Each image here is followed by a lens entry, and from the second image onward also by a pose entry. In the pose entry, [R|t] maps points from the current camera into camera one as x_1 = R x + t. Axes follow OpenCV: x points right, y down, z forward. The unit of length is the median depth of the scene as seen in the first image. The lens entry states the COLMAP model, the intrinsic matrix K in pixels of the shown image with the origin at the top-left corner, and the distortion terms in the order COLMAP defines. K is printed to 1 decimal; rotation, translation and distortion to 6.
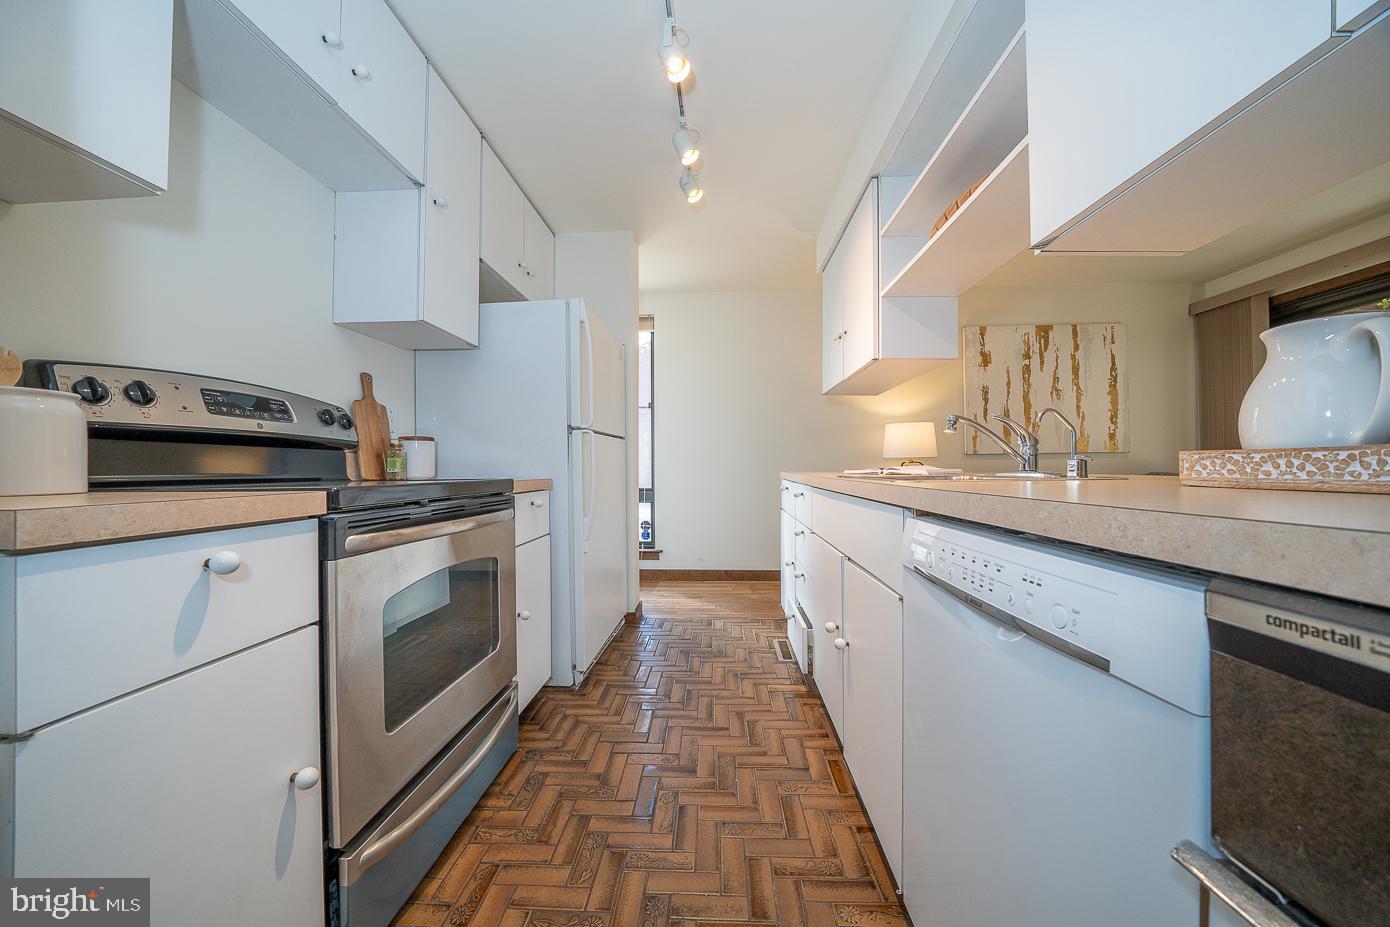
lens RADIAL K [[473.8, 0, 695.9], [0, 473.8, 463.5], [0, 0, 1]] dist [-0.012753, -0.000146]
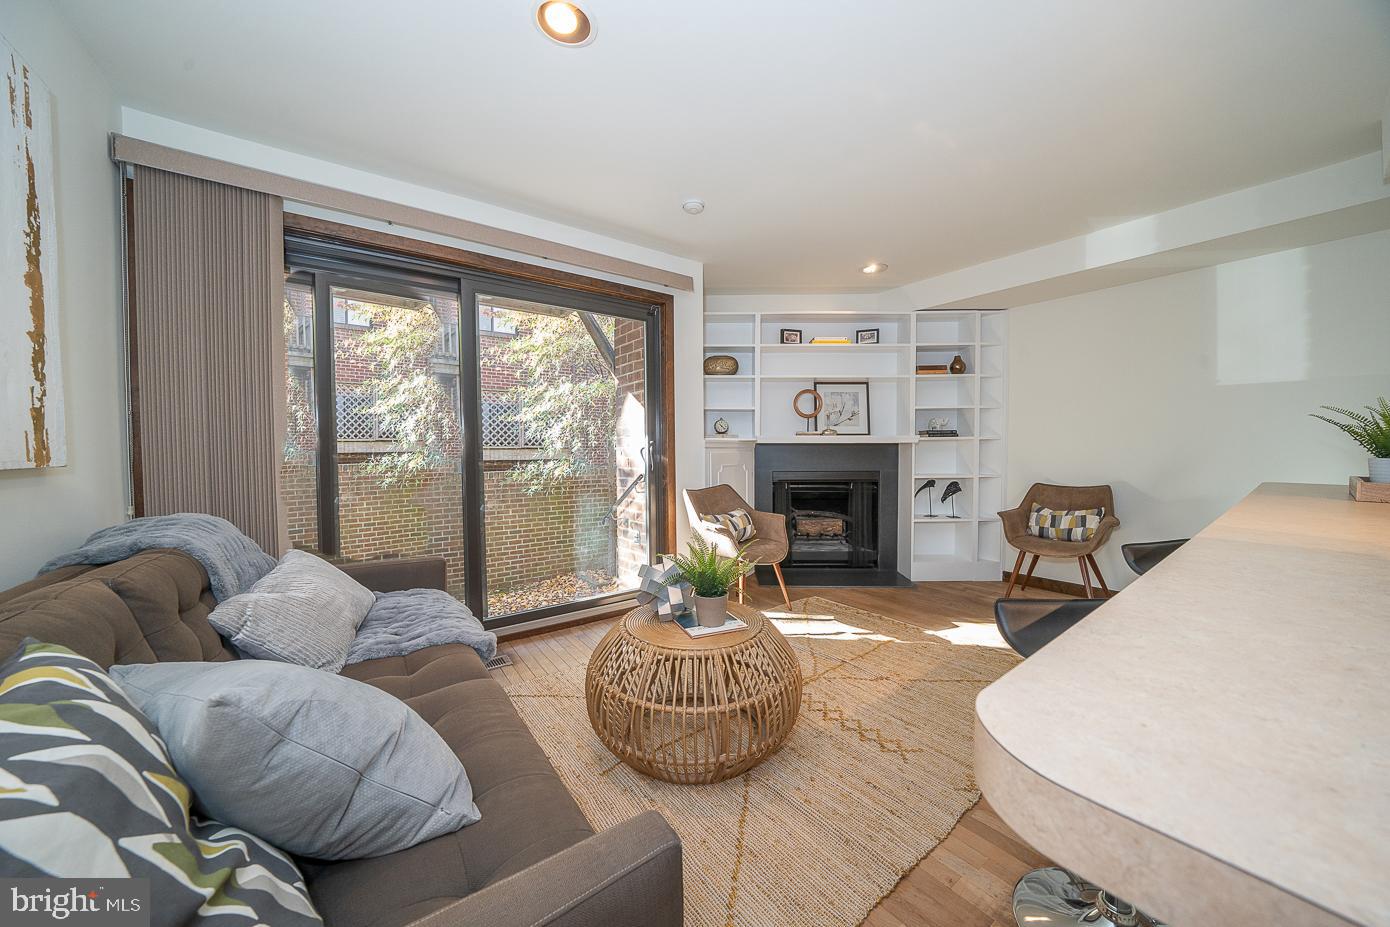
lens RADIAL K [[473.8, 0, 694.6], [0, 473.8, 458.6], [0, 0, 1]] dist [-0.012753, -0.000146]
pose [[-0.668364, -0.012045, 0.743737, 0.979635], [-0.000679, 0.999878, 0.015583, -0.098911], [-0.743834, 0.009910, -0.668290, 2.413583]]
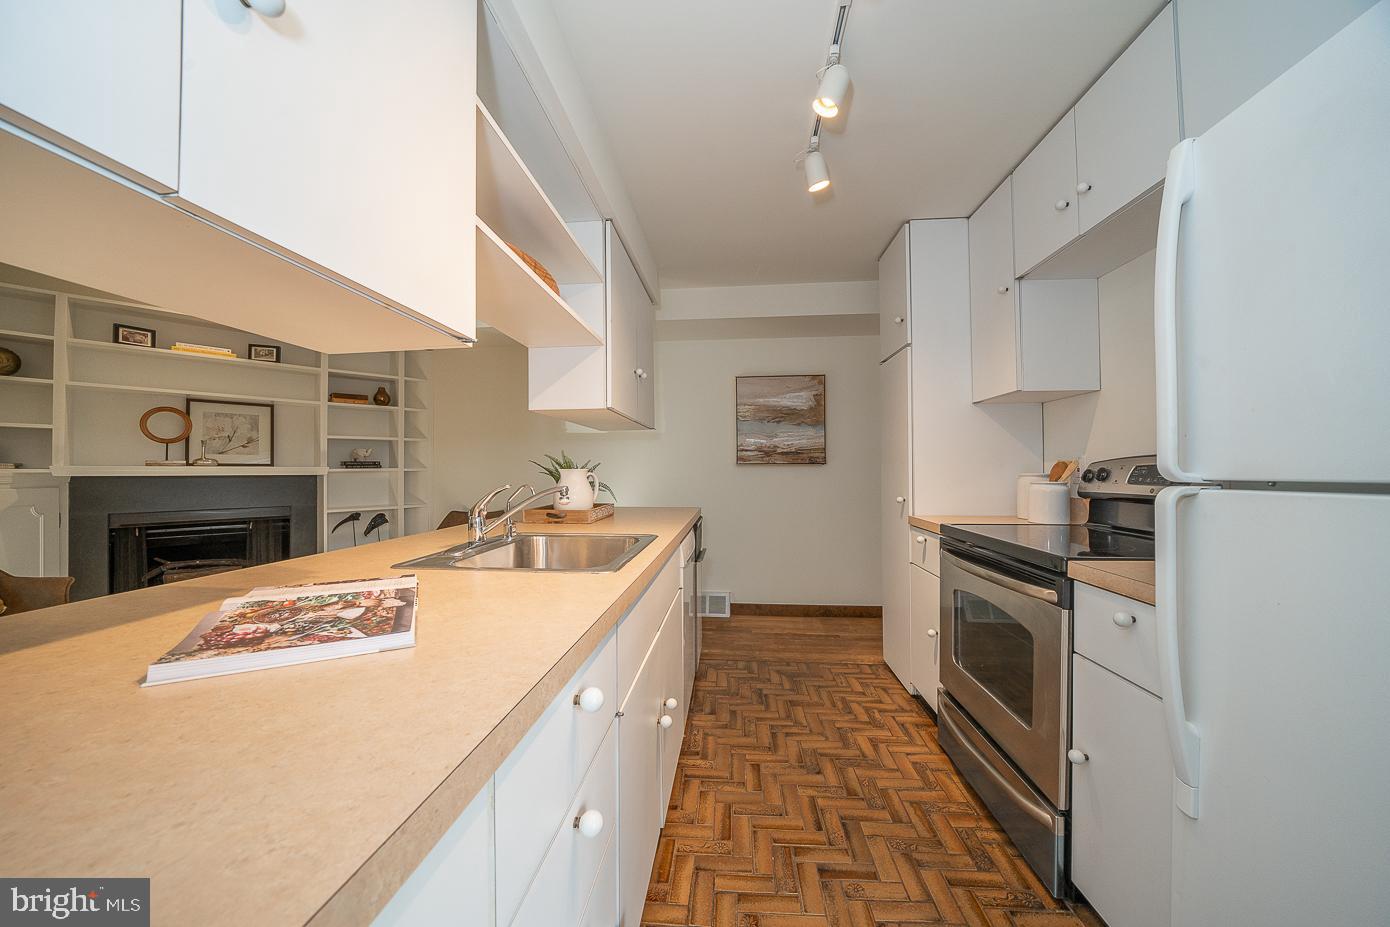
lens RADIAL K [[473.8, 0, 699.2], [0, 473.8, 462.4], [0, 0, 1]] dist [-0.012753, -0.000146]
pose [[-0.999617, 0.010115, 0.025775, 0.222429], [0.009520, 0.999688, -0.023089, -0.132194], [-0.026000, -0.022835, -0.999401, 2.160817]]
